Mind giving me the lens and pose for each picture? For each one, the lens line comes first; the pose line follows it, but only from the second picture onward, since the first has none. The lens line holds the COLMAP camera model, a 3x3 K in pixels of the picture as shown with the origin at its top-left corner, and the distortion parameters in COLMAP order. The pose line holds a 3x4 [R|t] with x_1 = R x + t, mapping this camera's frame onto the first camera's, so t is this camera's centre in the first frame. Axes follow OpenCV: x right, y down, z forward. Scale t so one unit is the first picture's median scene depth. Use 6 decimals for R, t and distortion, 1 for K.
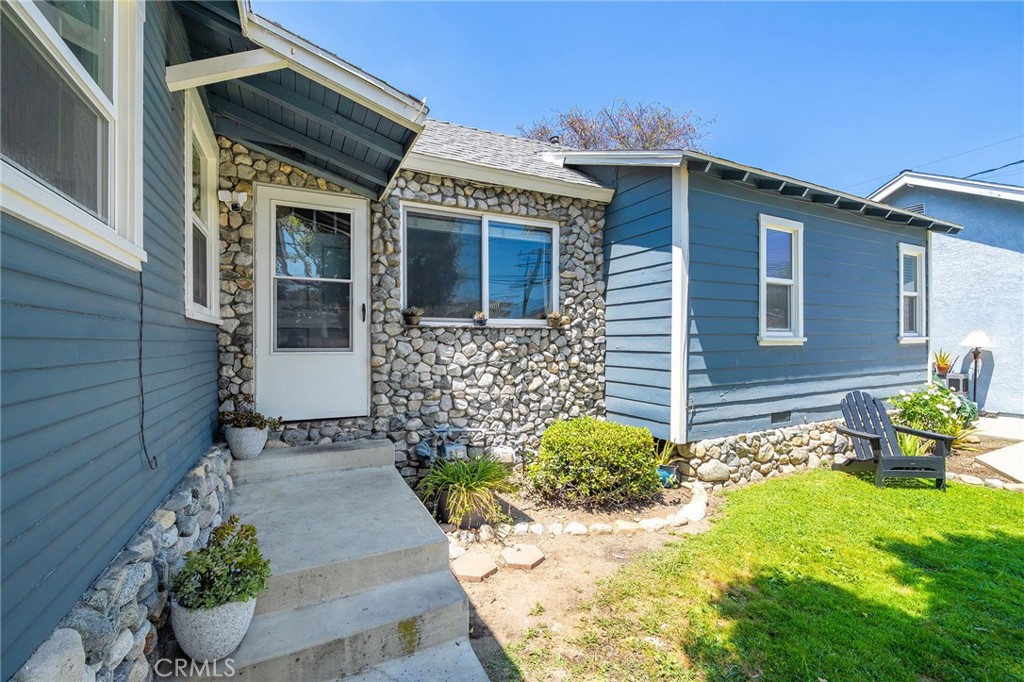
lens RADIAL K [[445.6, 0, 510.9], [0, 445.6, 341.5], [0, 0, 1]] dist [0.000904, 0.000022]
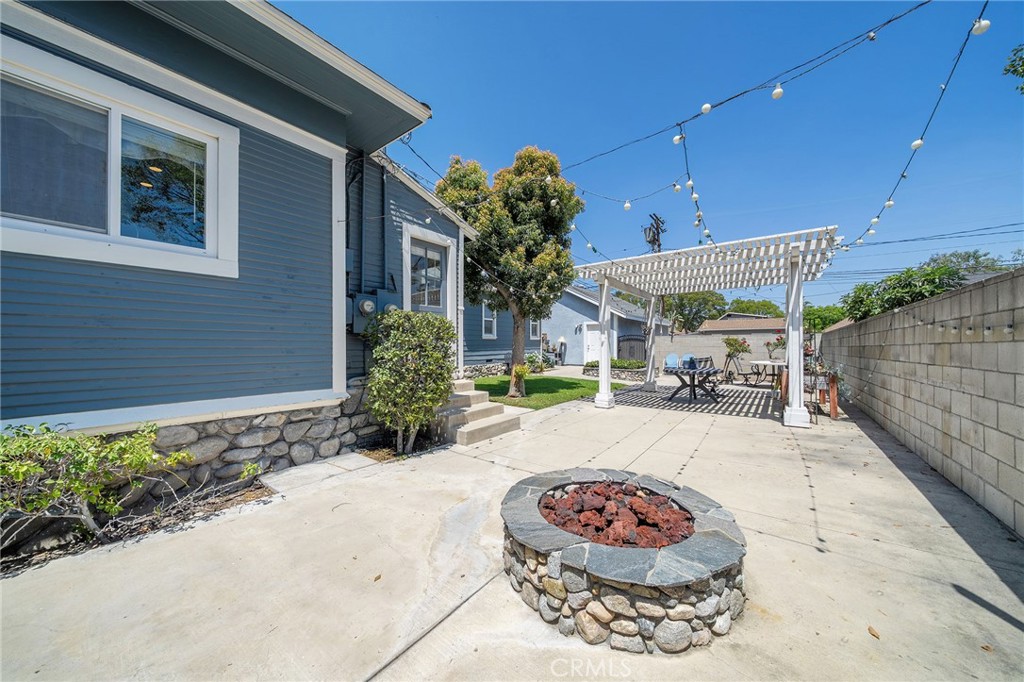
lens RADIAL K [[355.0, 0, 513.0], [0, 355.0, 343.6], [0, 0, 1]] dist [-0.001691, -0.000211]
pose [[0.895128, 0.003952, 0.445793, -0.423457], [-0.001321, 0.999980, -0.006212, 0.061595], [-0.445808, 0.004972, 0.895115, -1.488589]]
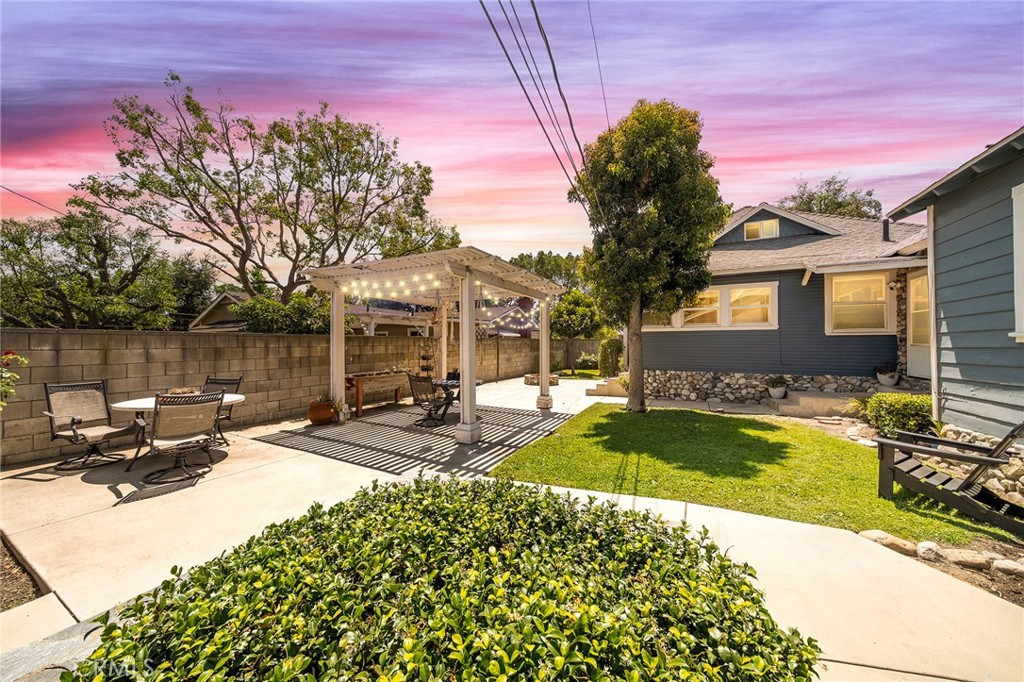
lens RADIAL K [[355.0, 0, 516.5], [0, 355.0, 343.6], [0, 0, 1]] dist [-0.001691, -0.000211]
pose [[-0.791084, 0.002847, -0.611701, 1.731165], [0.003166, 0.999995, 0.000560, 0.007267], [0.611699, -0.001493, -0.791089, 0.956302]]
